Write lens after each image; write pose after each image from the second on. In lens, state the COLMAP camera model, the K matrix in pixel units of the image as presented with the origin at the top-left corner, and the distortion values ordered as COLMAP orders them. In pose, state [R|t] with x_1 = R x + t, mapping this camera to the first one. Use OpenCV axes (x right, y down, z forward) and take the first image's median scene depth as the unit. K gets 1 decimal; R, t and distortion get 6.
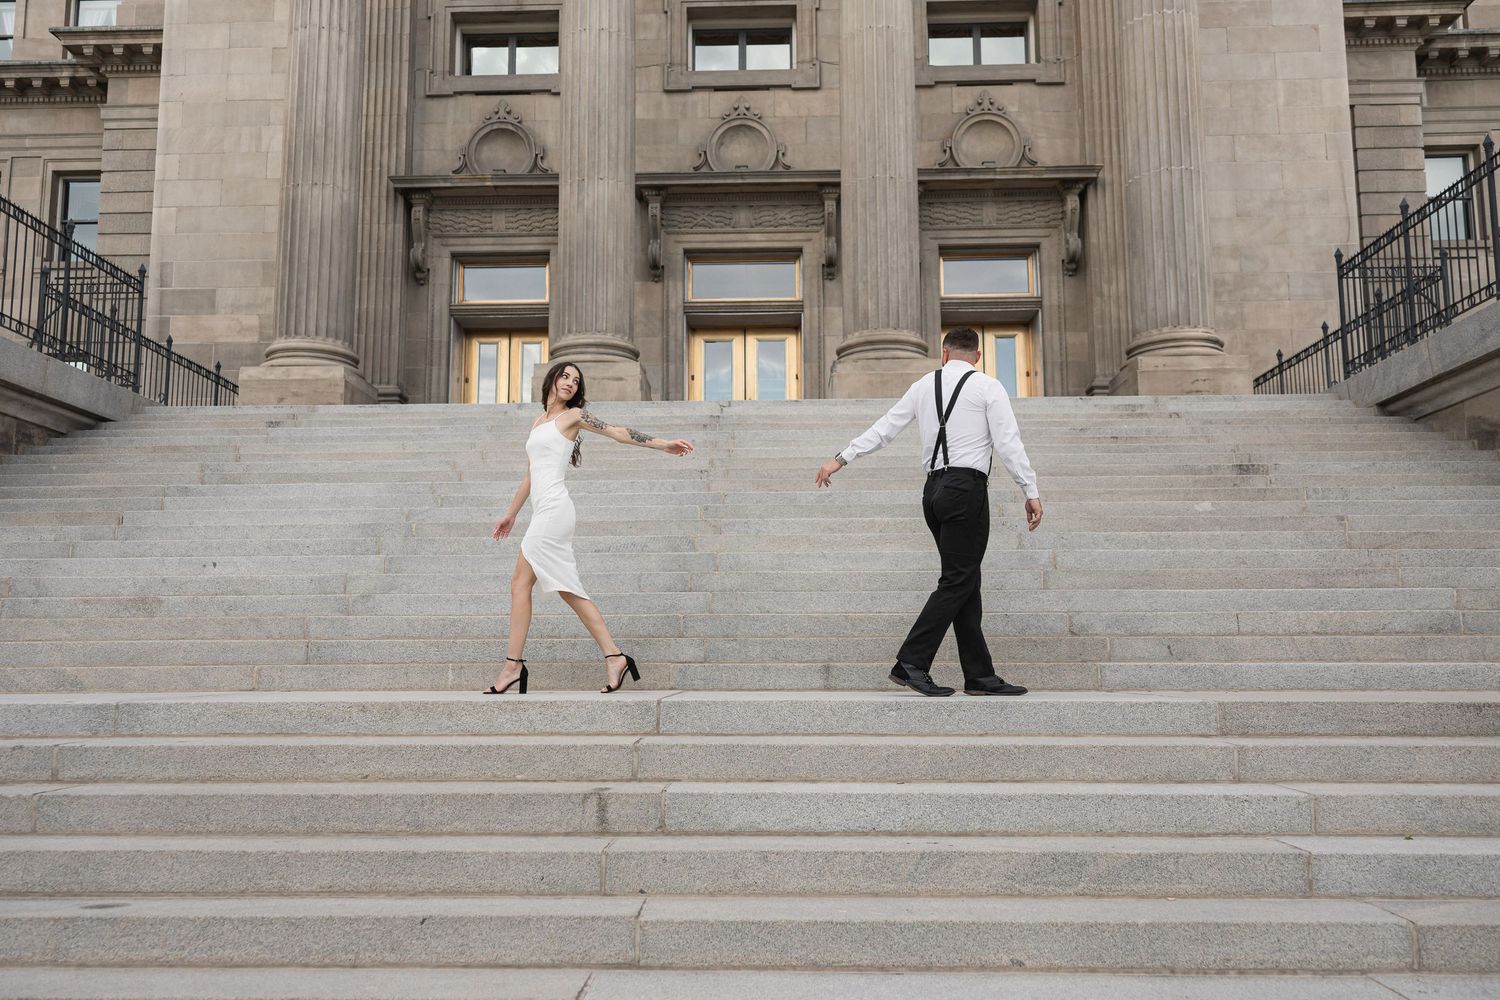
lens RADIAL K [[1196.7, 0, 722.9], [0, 1196.7, 505.0], [0, 0, 1]] dist [0.004371, 0.002696]
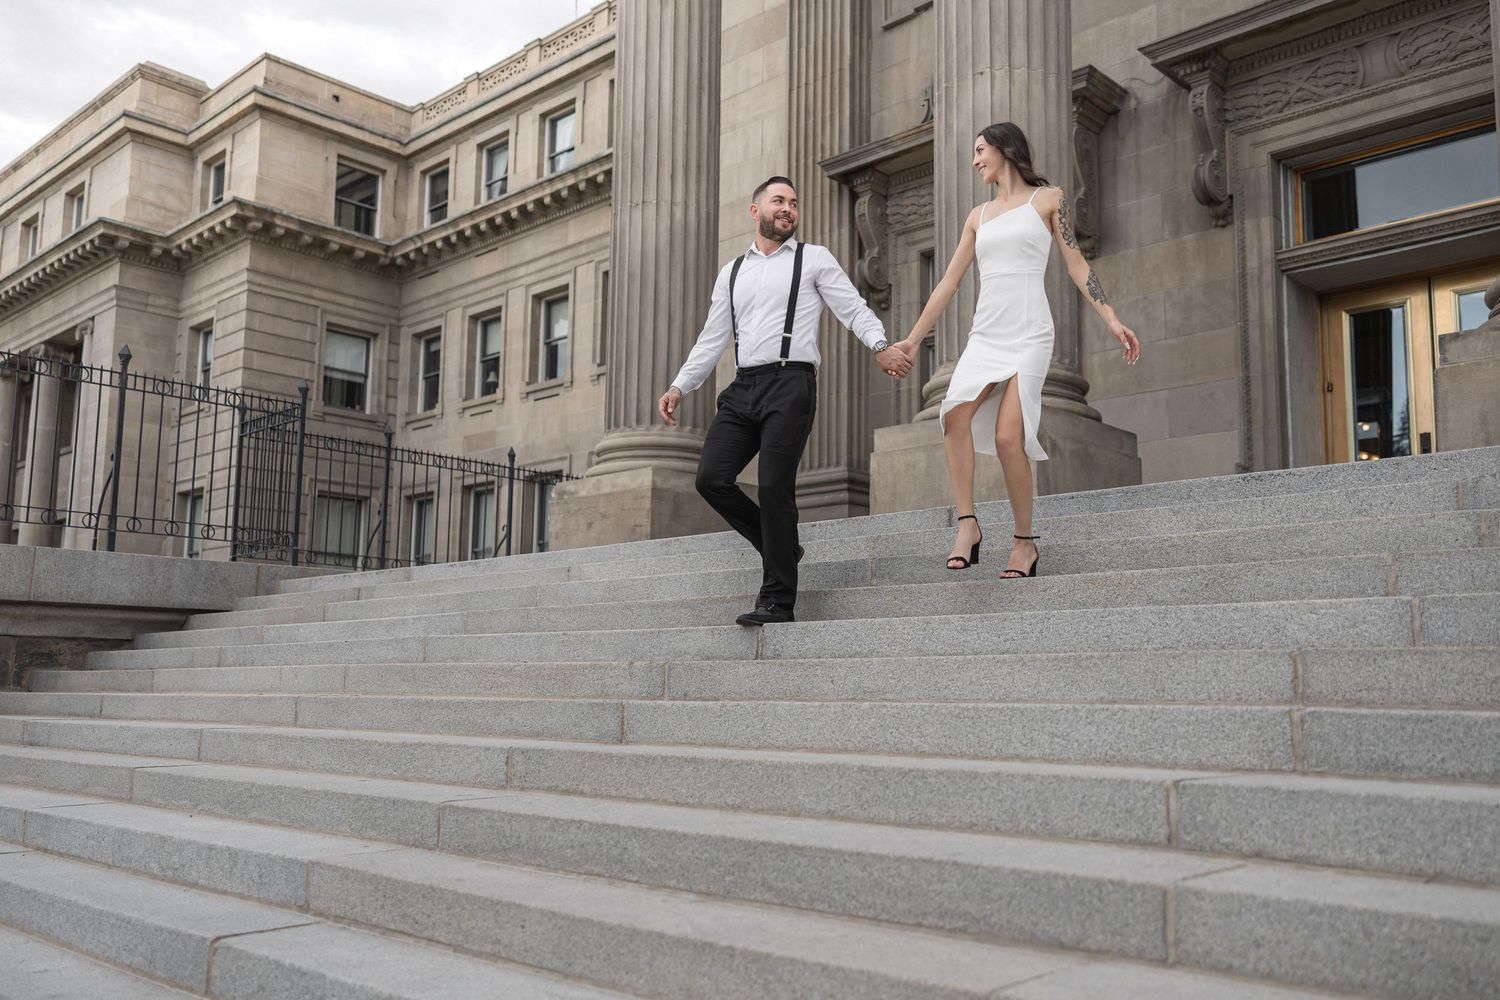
lens RADIAL K [[1303.4, 0, 770.2], [0, 1303.4, 527.3], [0, 0, 1]] dist [0.013668, 0.001814]
pose [[0.754824, -0.074220, -0.651715, 0.170534], [0.074607, 0.996844, -0.027114, -0.048454], [0.651671, -0.028156, 0.757979, 0.410138]]
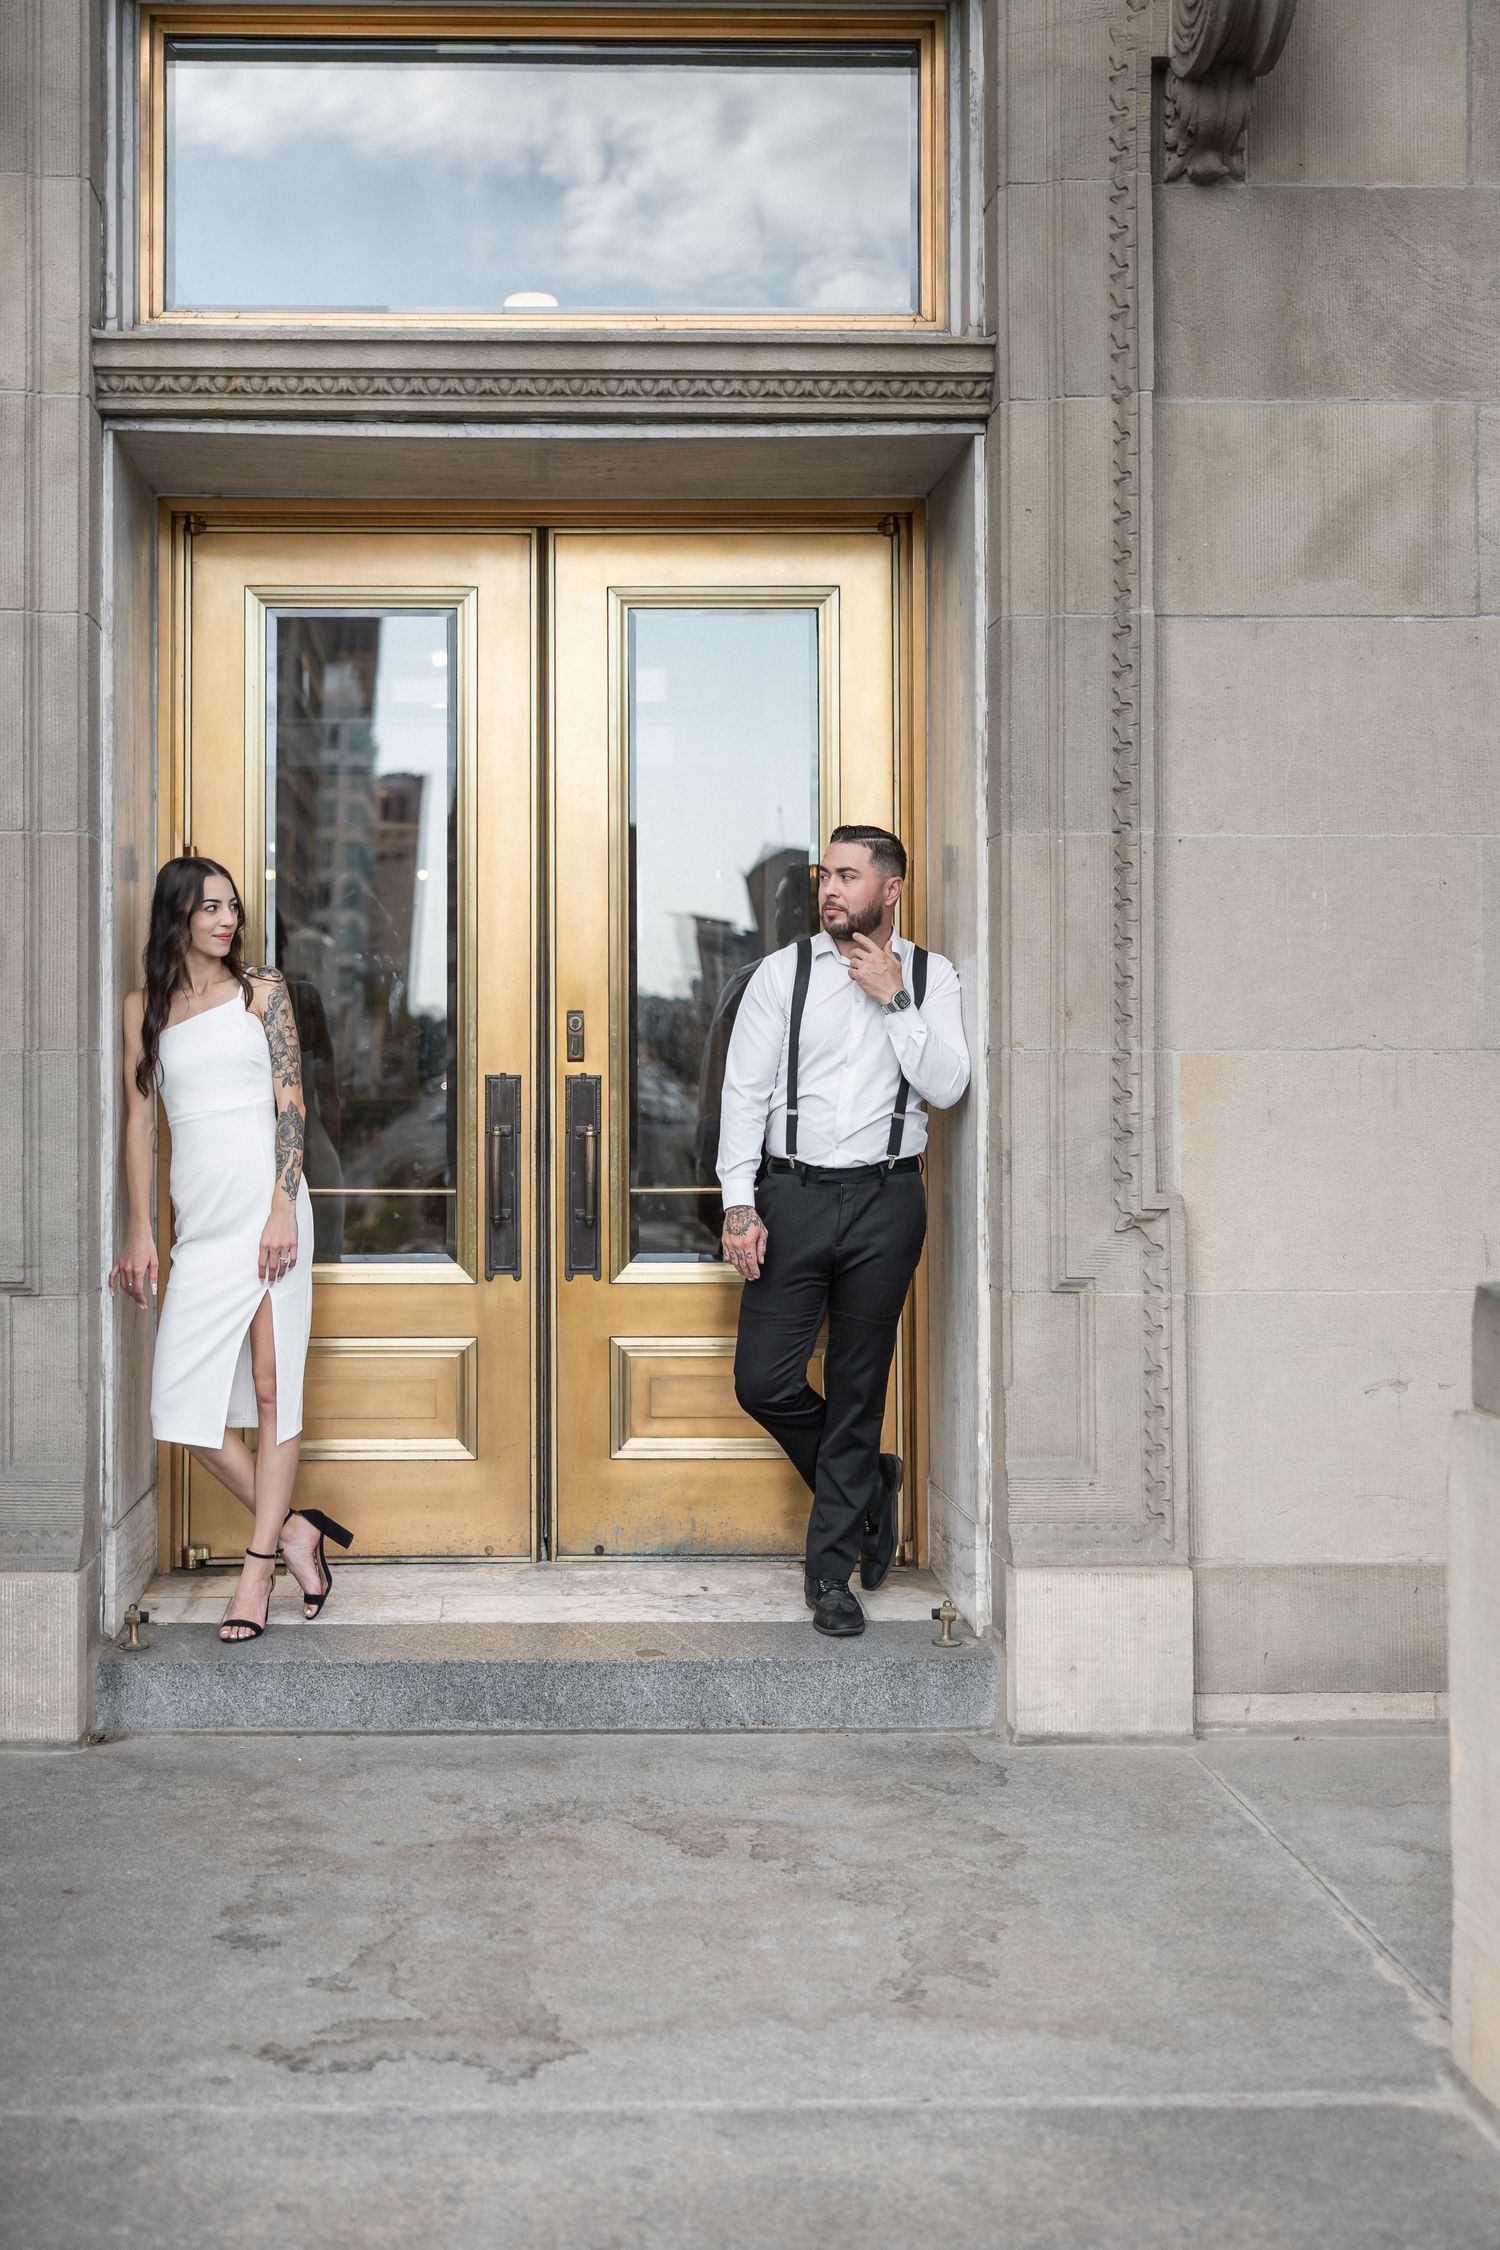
lens RADIAL K [[2582.4, 0, 555.1], [0, 2582.4, 1030.2], [0, 0, 1]] dist [-0.001220, 0.007517]
pose [[0.998010, -0.000021, 0.063050, -0.000036], [-0.007518, 0.992826, 0.119335, -0.129586], [-0.062600, -0.119571, 0.990850, 0.714620]]
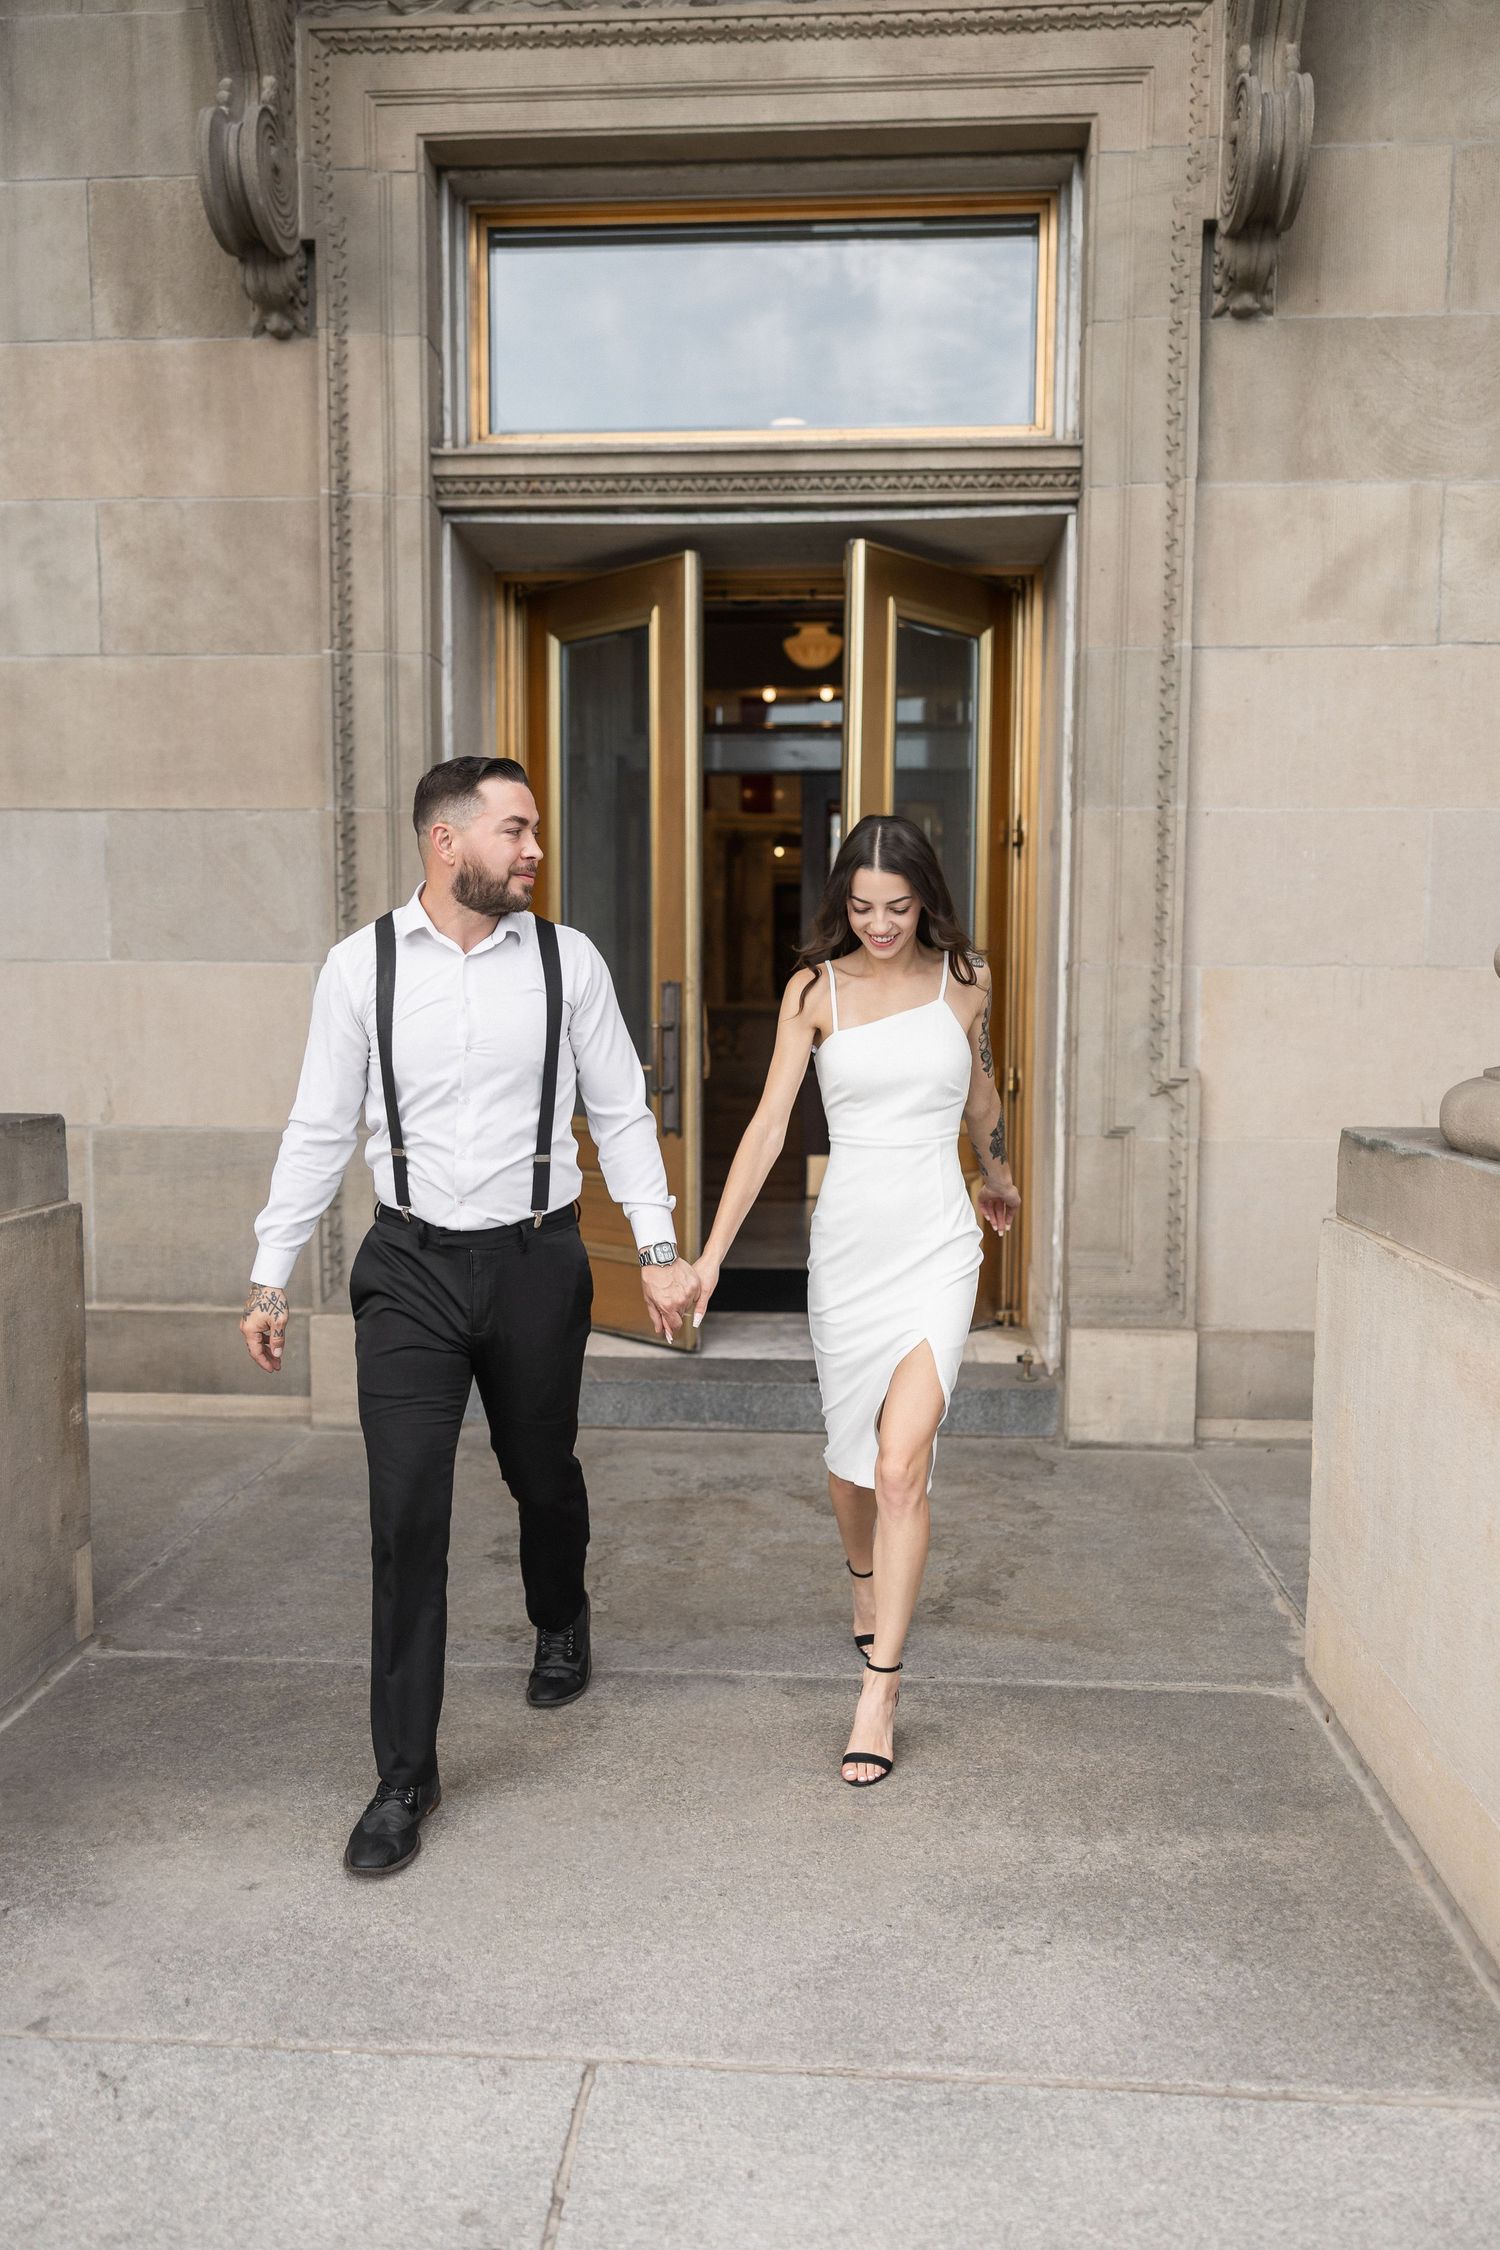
lens RADIAL K [[1793.1, 0, 720.5], [0, 1793.1, 1143.5], [0, 0, 1]] dist [0.005007, 0.004659]
pose [[0.999592, 0.006779, -0.027734, 0.020513], [-0.000545, 0.975755, 0.218865, -0.127604], [0.028545, -0.218761, 0.975361, 0.714886]]
